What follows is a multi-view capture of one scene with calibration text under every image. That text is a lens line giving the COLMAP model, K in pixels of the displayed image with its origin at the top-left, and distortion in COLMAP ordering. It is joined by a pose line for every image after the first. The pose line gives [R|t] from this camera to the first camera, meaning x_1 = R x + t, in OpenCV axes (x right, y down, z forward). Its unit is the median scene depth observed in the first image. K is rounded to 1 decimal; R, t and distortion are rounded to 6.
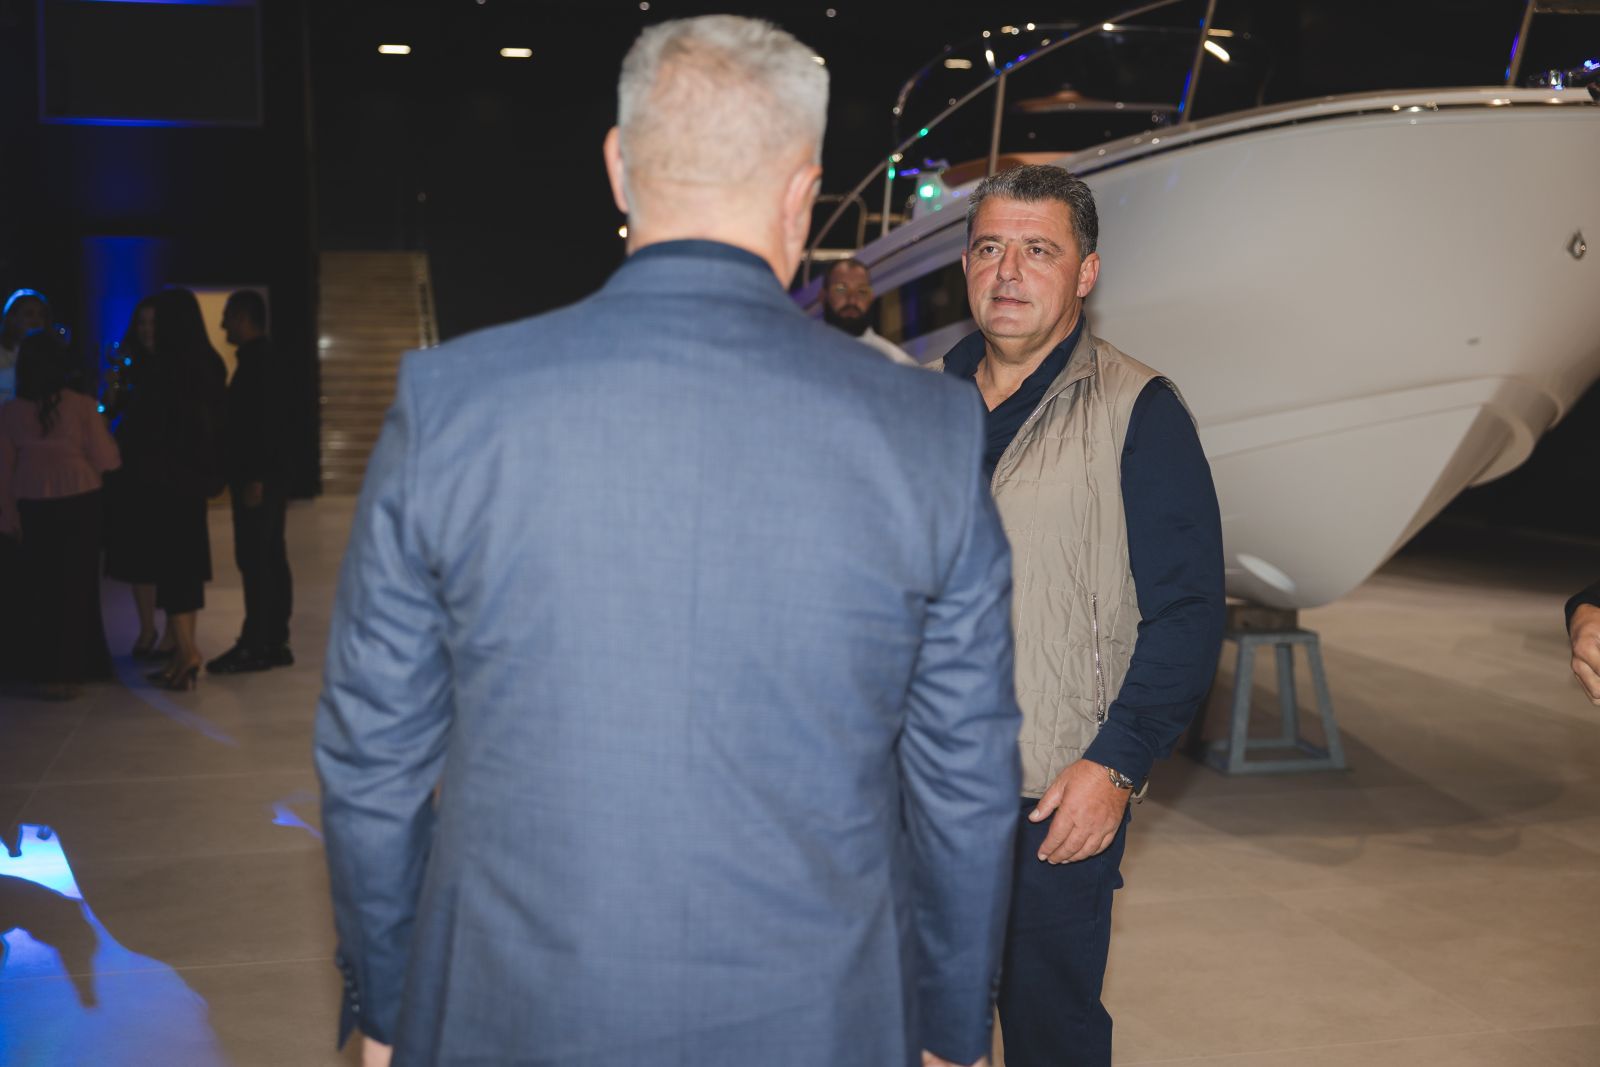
lens RADIAL K [[2203.0, 0, 800.0], [0, 2203.0, 533.5], [0, 0, 1]] dist [-0.006885, -0.018223]
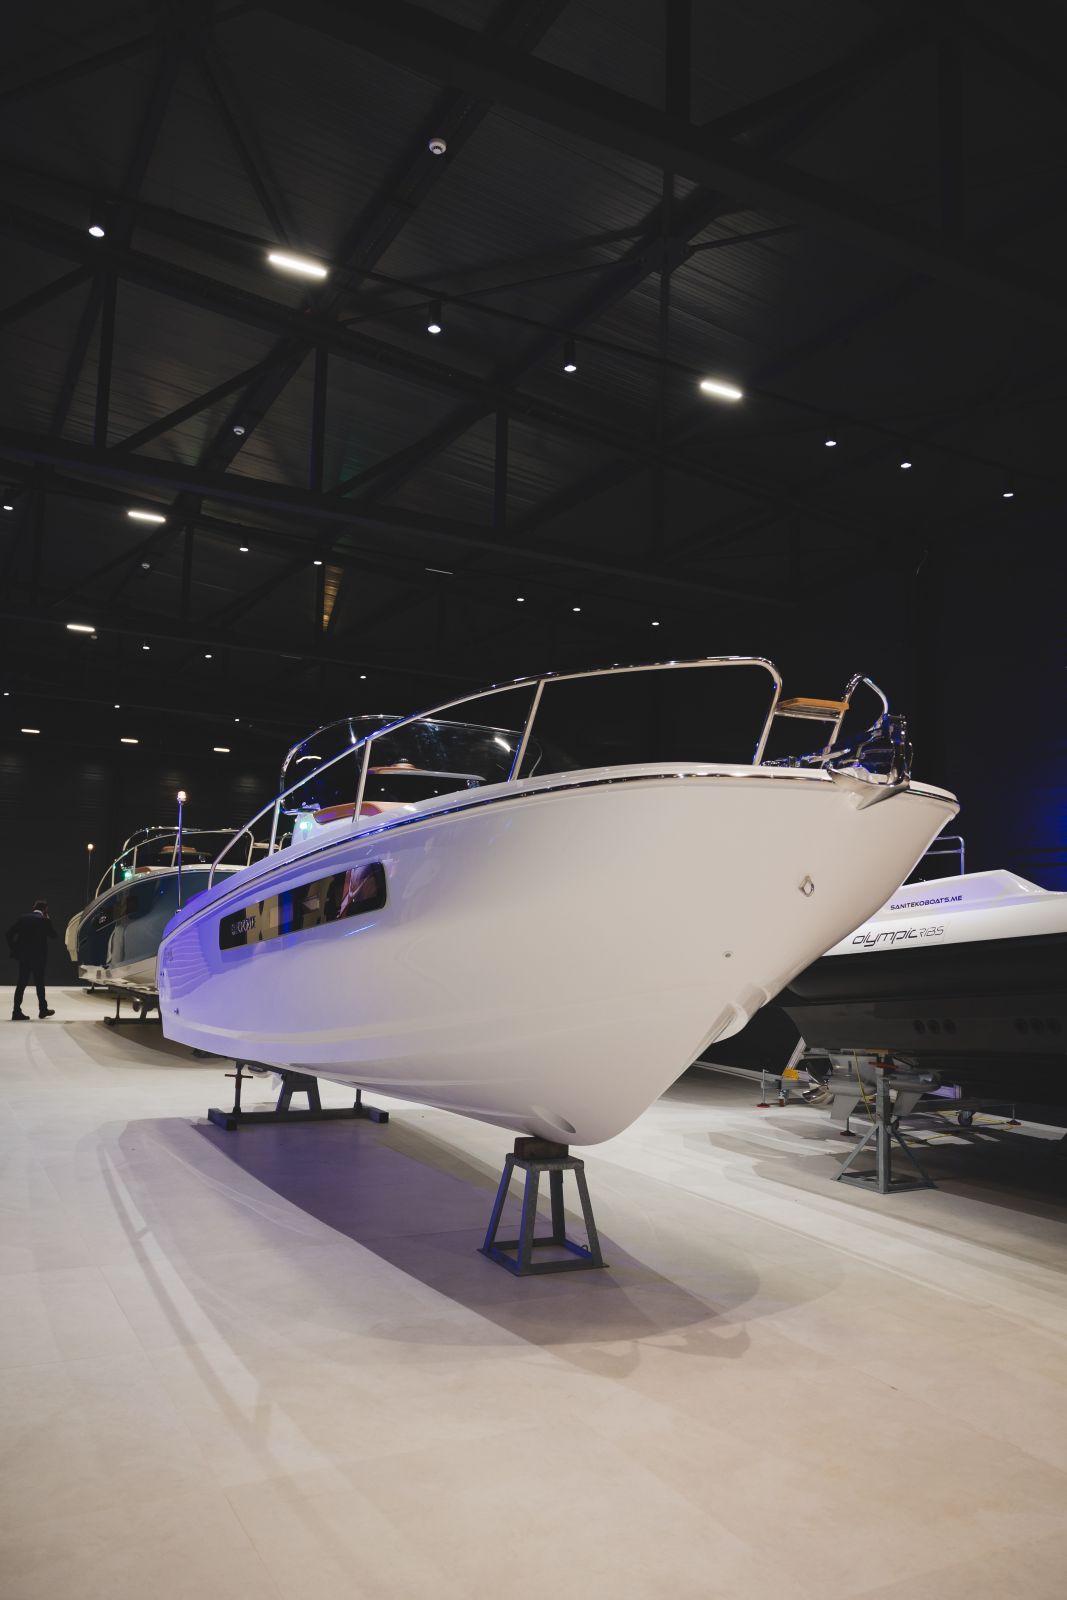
lens RADIAL K [[1261.1, 0, 533.5], [0, 1261.1, 800.0], [0, 0, 1]] dist [0.004939, 0.000547]
pose [[0.967560, 0.052572, 0.247113, 0.001923], [-0.006358, 0.982867, -0.184205, -0.029134], [-0.252563, 0.176658, 0.951317, 0.224401]]
